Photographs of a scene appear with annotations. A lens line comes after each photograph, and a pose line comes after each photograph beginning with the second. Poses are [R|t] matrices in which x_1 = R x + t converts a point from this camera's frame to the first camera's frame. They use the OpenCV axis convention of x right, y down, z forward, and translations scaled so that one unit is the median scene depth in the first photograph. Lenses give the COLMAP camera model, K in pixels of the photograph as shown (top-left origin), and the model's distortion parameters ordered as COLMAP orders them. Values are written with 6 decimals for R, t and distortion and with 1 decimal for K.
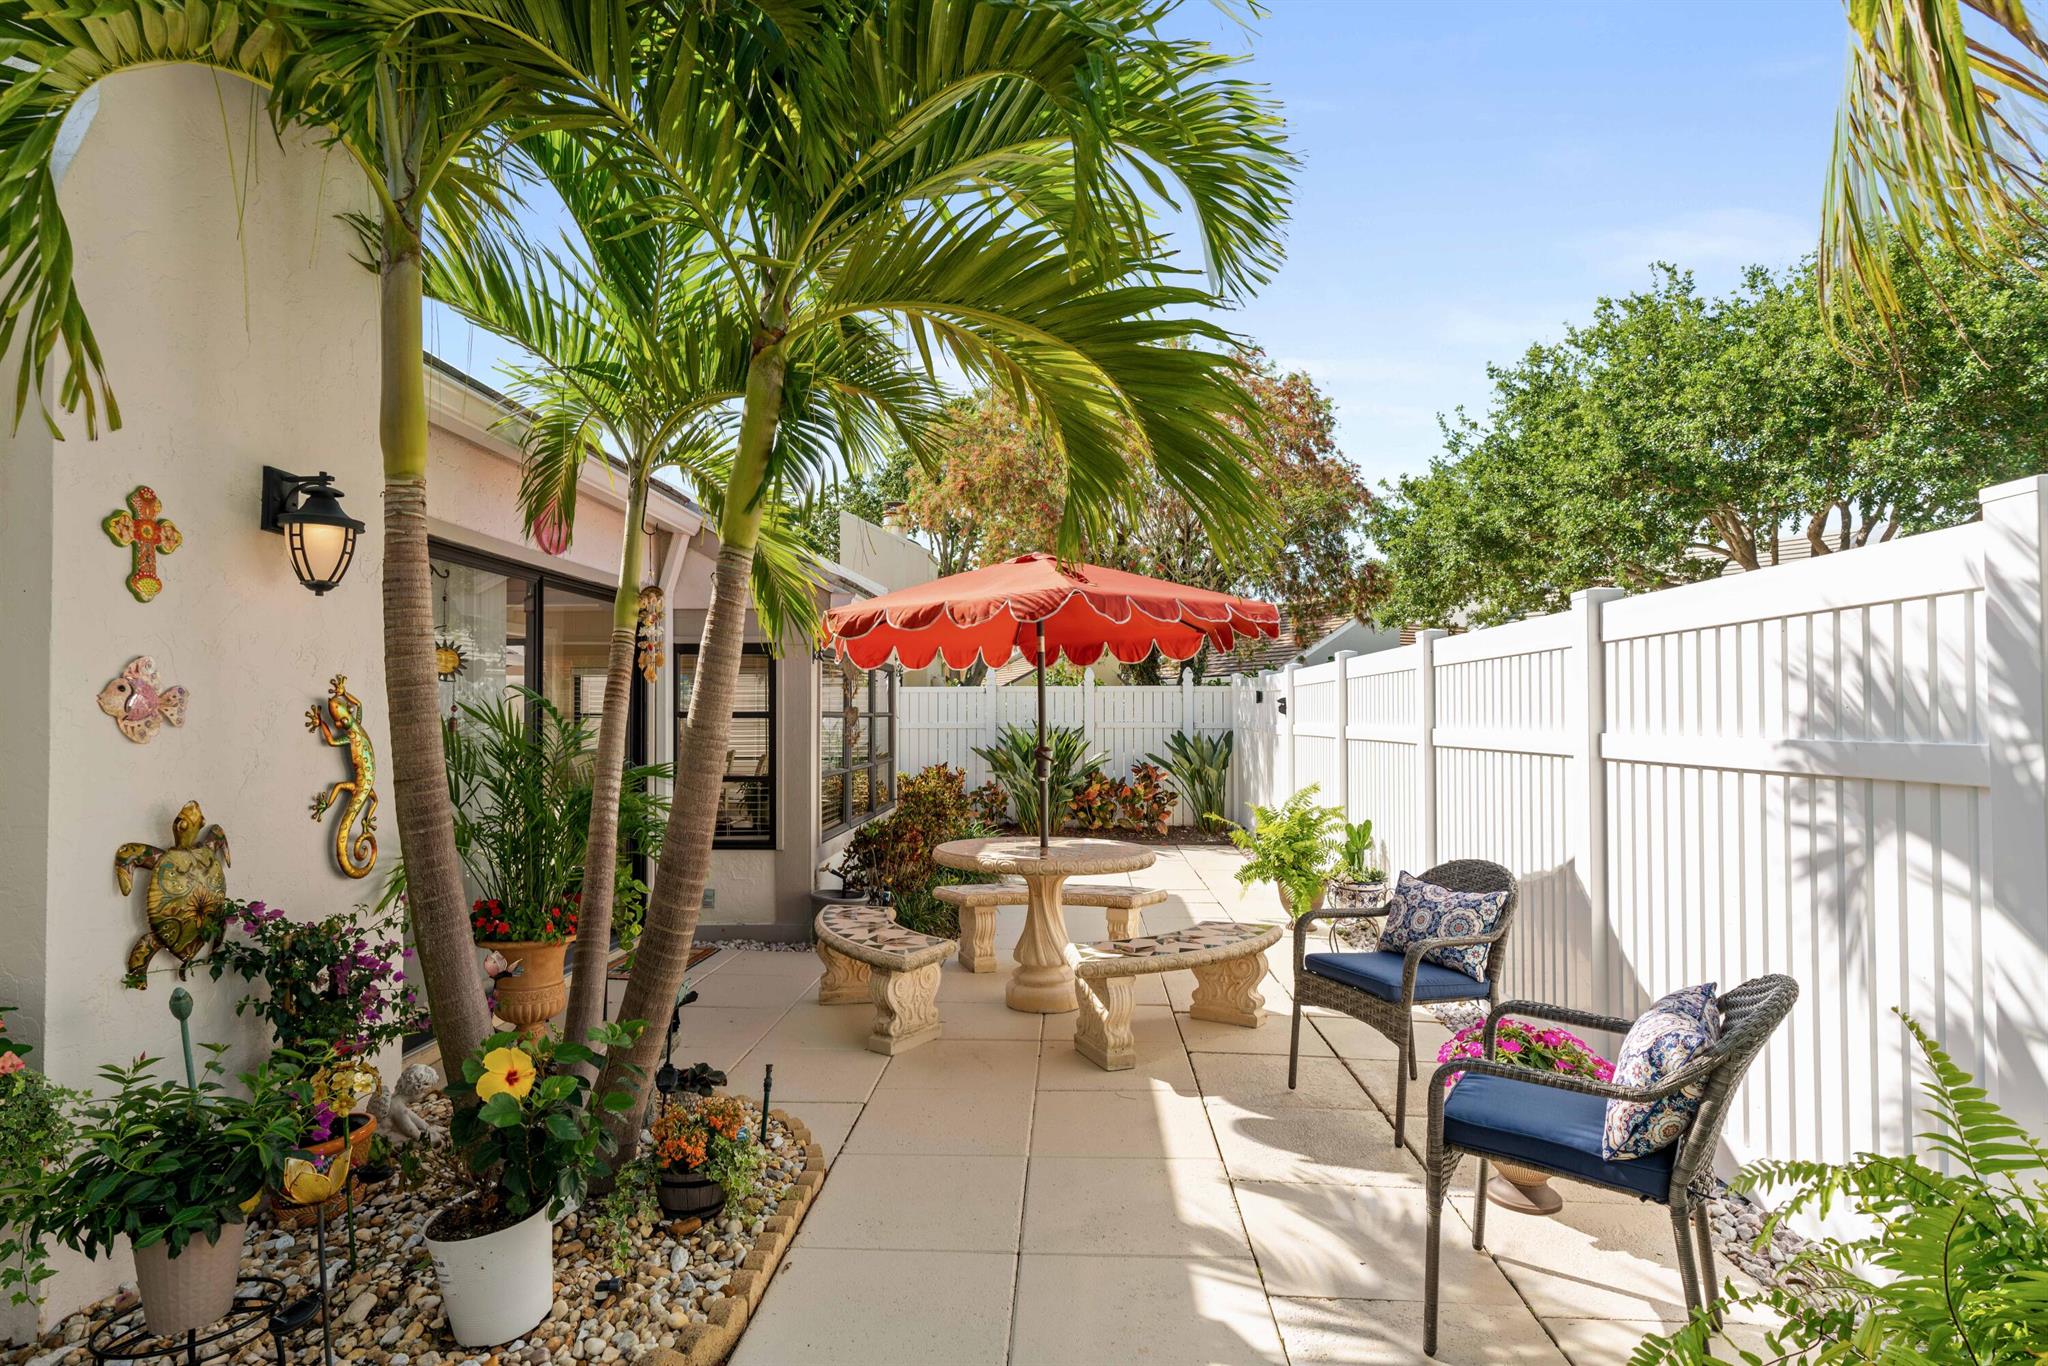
lens RADIAL K [[1081.9, 0, 1024.8], [0, 1081.9, 687.1], [0, 0, 1]] dist [-0.002168, 0.000013]
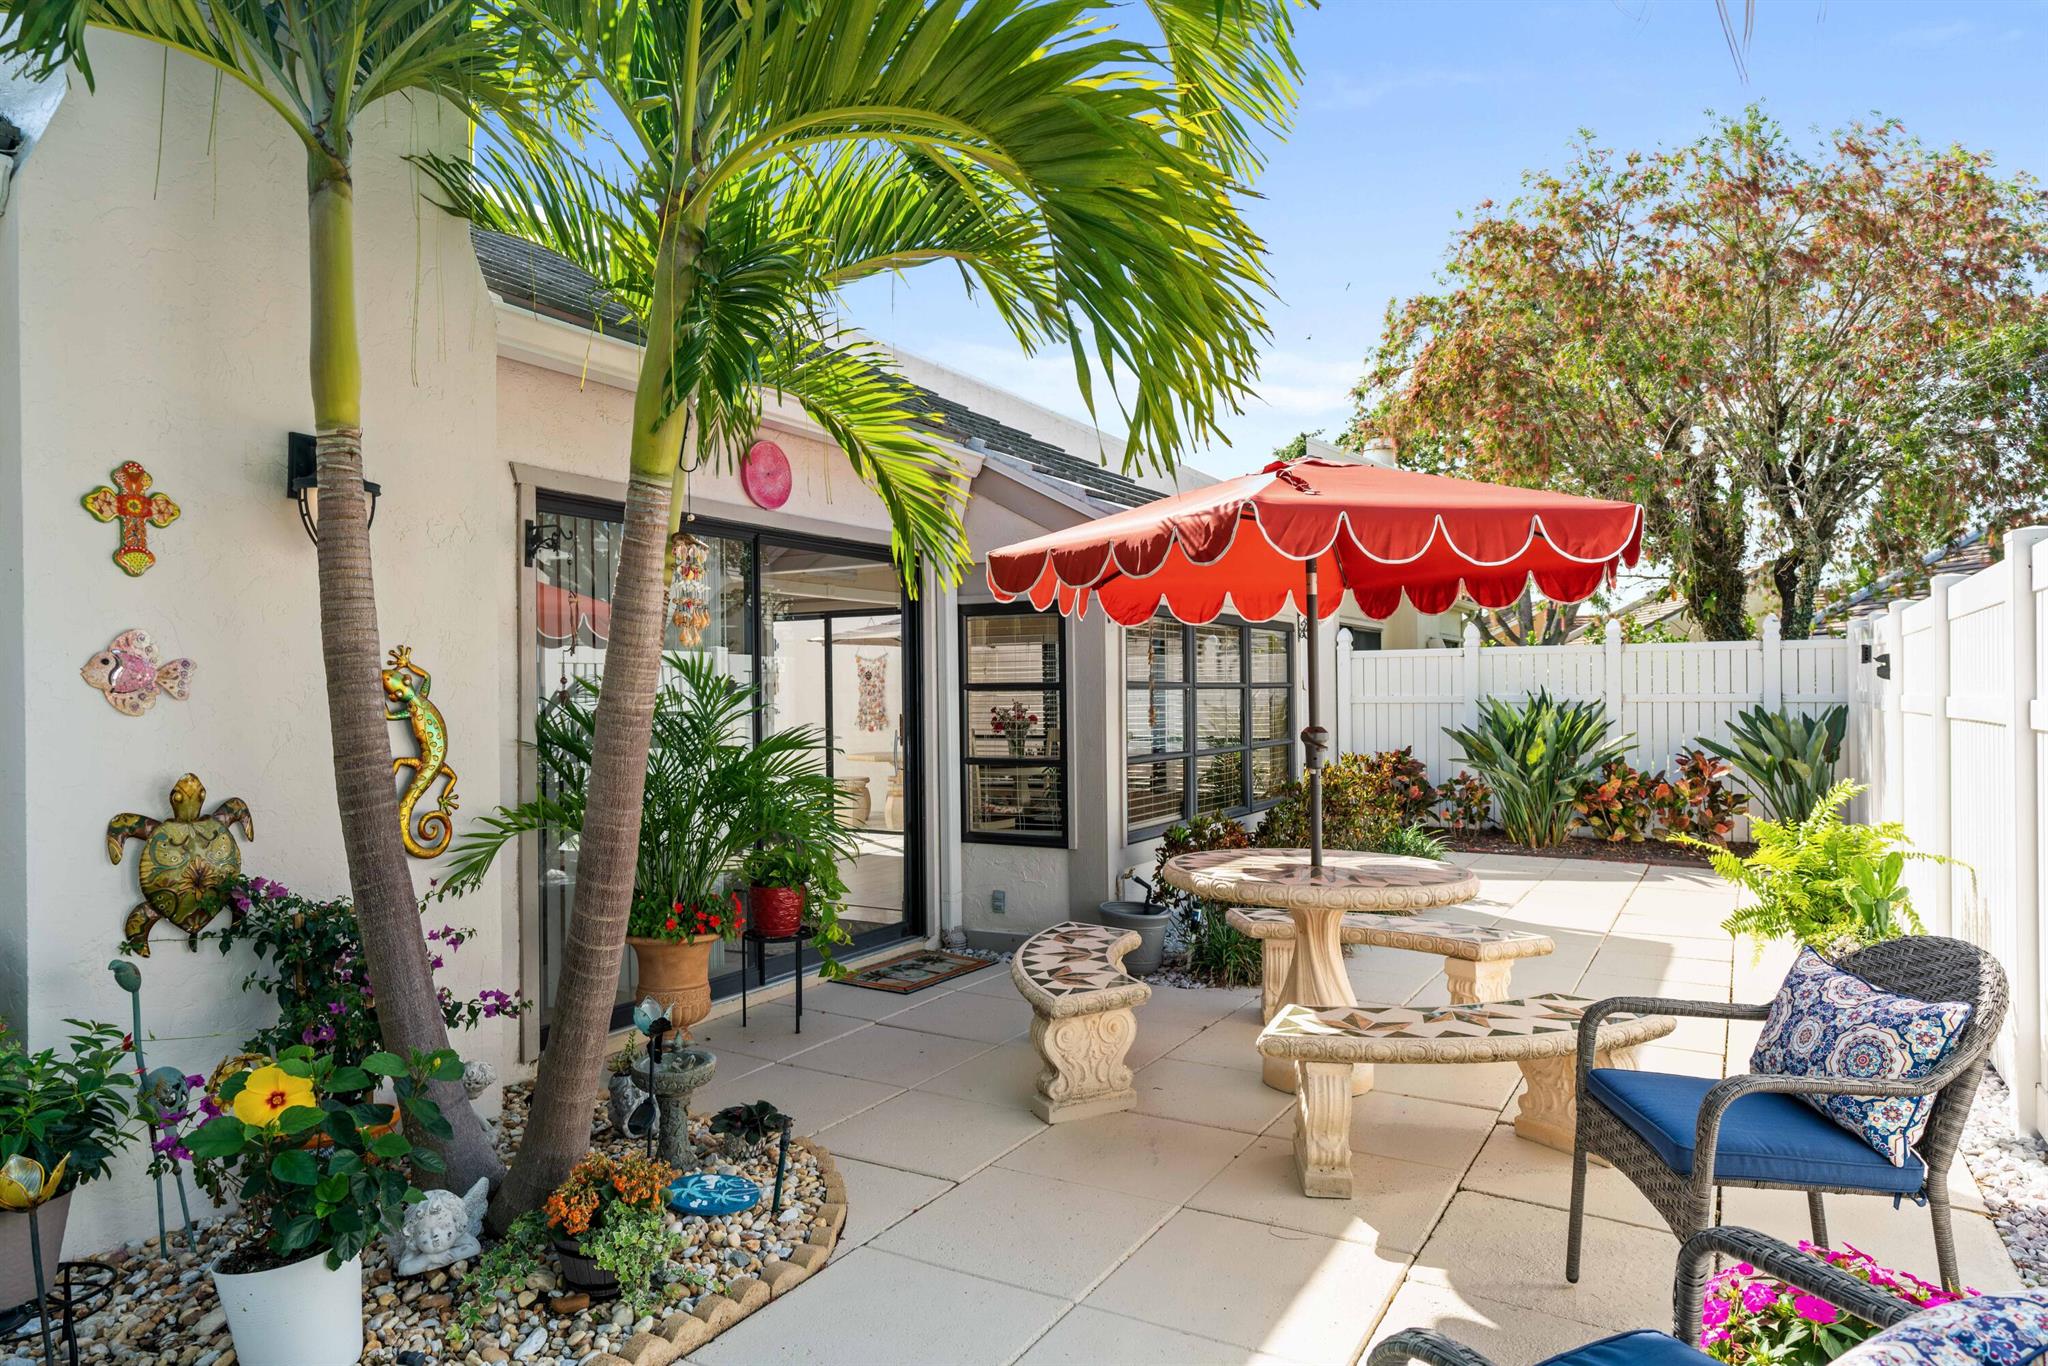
lens RADIAL K [[1249.5, 0, 1021.1], [0, 1249.5, 687.6], [0, 0, 1]] dist [-0.002203, 0.003072]
pose [[0.883597, -0.007121, -0.468194, 0.313358], [0.018842, 0.999615, 0.020356, 0.011736], [0.467869, -0.026808, 0.883391, 0.236673]]
